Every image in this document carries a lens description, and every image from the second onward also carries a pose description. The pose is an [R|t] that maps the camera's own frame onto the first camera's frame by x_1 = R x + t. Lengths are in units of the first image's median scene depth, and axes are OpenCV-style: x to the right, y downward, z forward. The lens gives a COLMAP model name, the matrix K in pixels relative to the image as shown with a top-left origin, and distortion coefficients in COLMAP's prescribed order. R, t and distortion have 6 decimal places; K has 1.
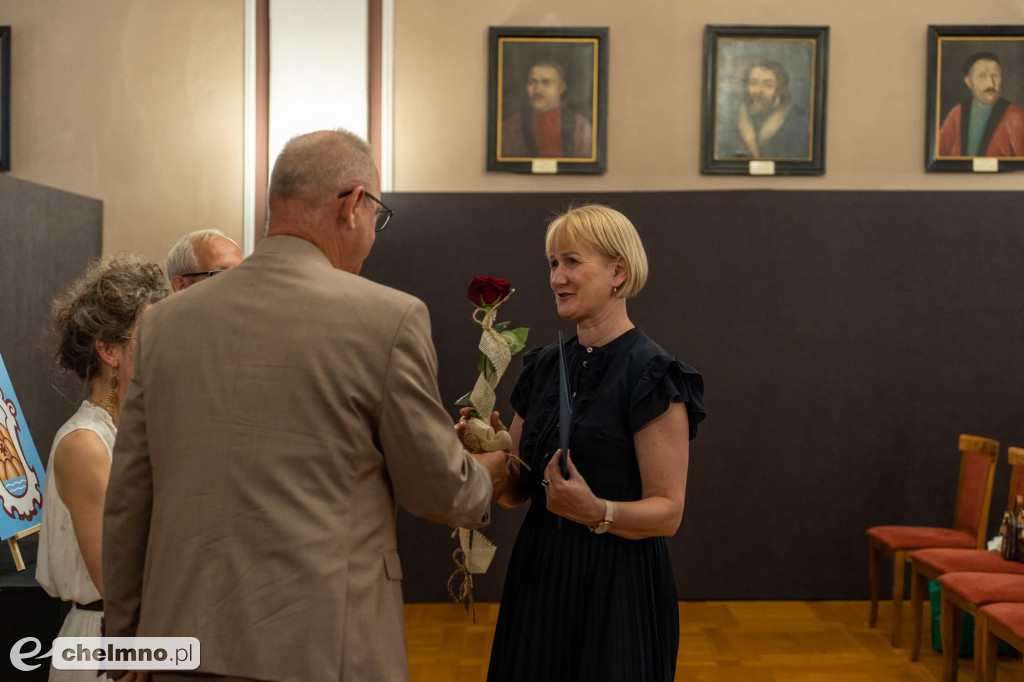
lens RADIAL K [[1402.1, 0, 514.1], [0, 1402.1, 327.0], [0, 0, 1]] dist [-0.010372, -0.048517]
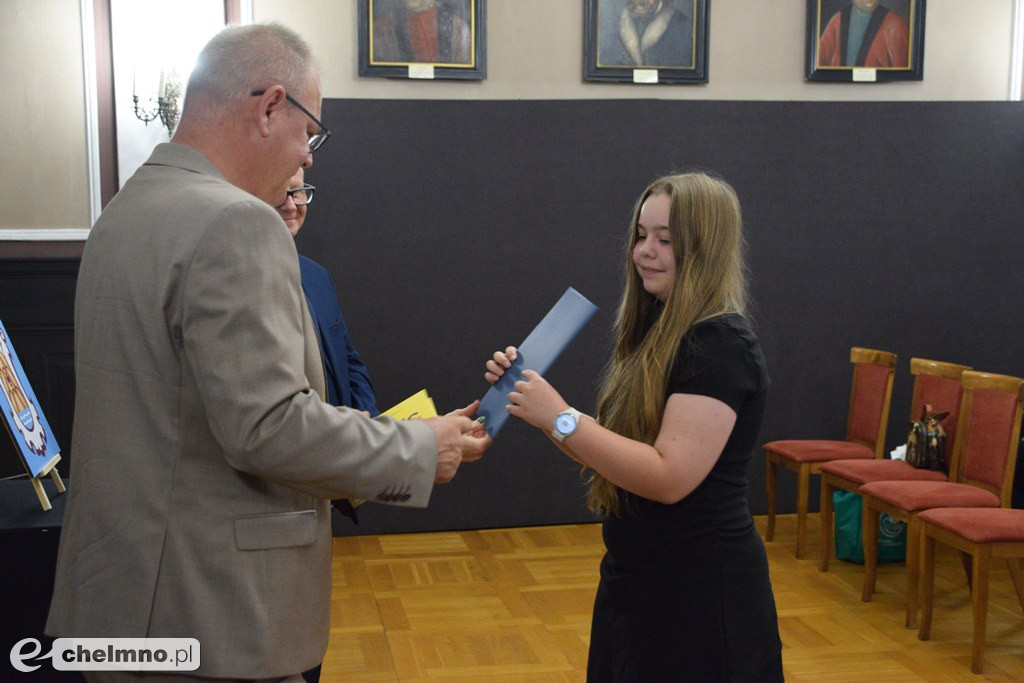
lens RADIAL K [[1517.0, 0, 517.6], [0, 1517.0, 356.0], [0, 0, 1]] dist [0.065786, 0.106110]
pose [[0.978634, -0.024312, 0.204166, -0.139533], [0.009533, 0.997282, 0.073059, 0.001100], [-0.205387, -0.069552, 0.976206, -0.017481]]
